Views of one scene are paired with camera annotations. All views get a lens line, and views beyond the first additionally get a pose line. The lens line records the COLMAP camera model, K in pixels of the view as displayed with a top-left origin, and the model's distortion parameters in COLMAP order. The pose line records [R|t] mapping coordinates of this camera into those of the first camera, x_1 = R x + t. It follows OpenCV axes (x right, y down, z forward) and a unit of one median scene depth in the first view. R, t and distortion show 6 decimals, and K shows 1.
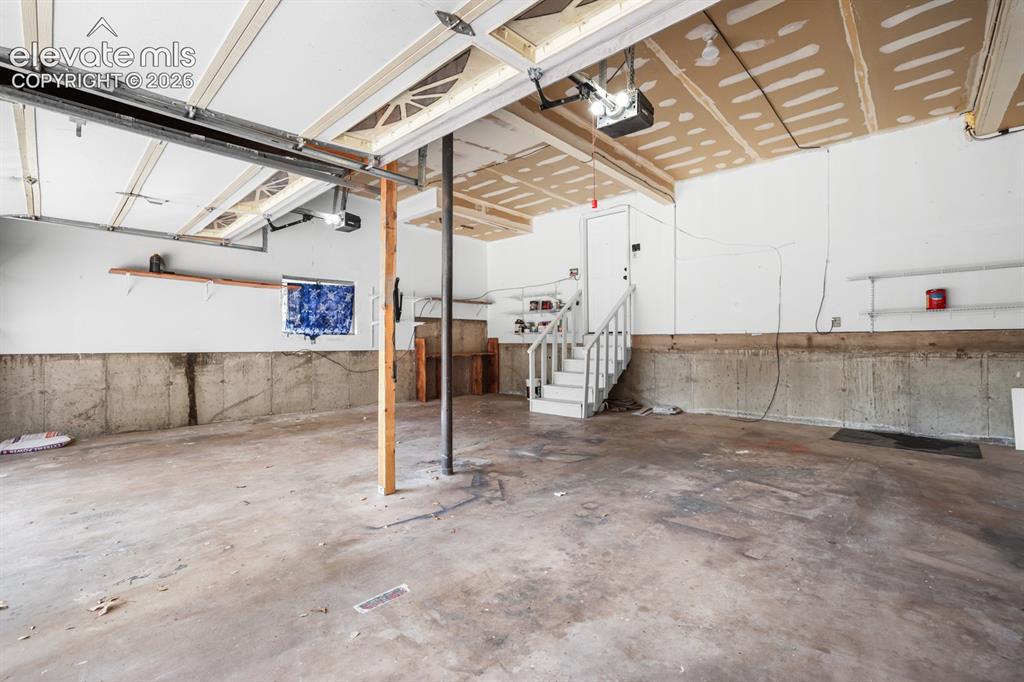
lens RADIAL K [[437.6, 0, 511.4], [0, 437.6, 342.7], [0, 0, 1]] dist [-0.018135, 0.000824]
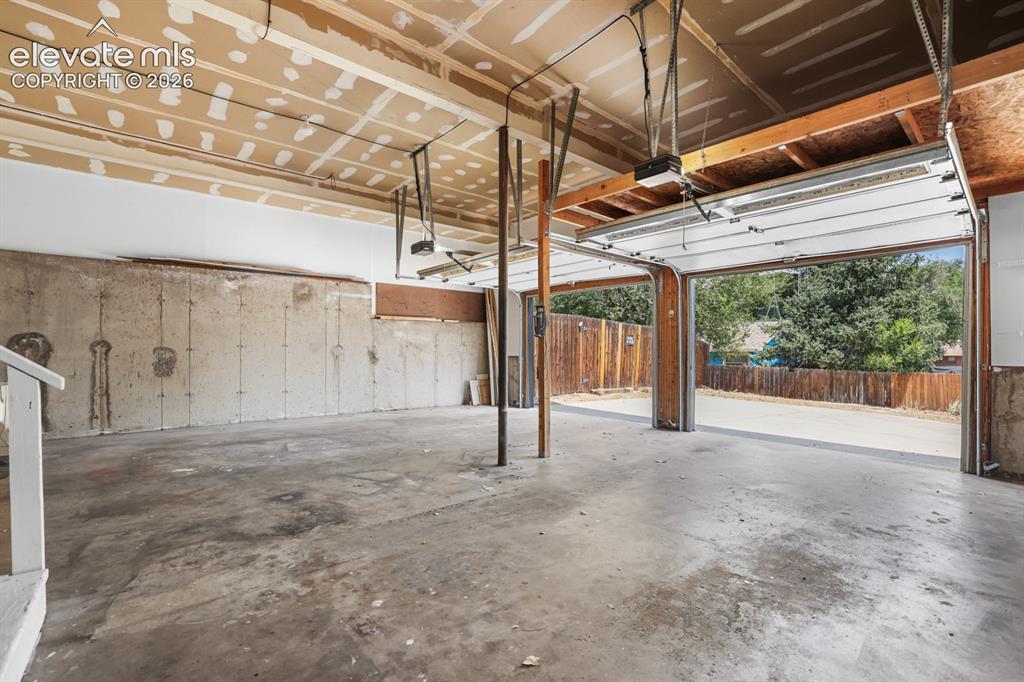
lens RADIAL K [[437.6, 0, 511.4], [0, 437.6, 342.7], [0, 0, 1]] dist [-0.018135, 0.000824]
pose [[-0.992773, 0.001703, 0.119999, -0.280629], [0.001779, 0.999998, 0.000523, -0.017521], [-0.119998, 0.000733, -0.992774, 1.953306]]
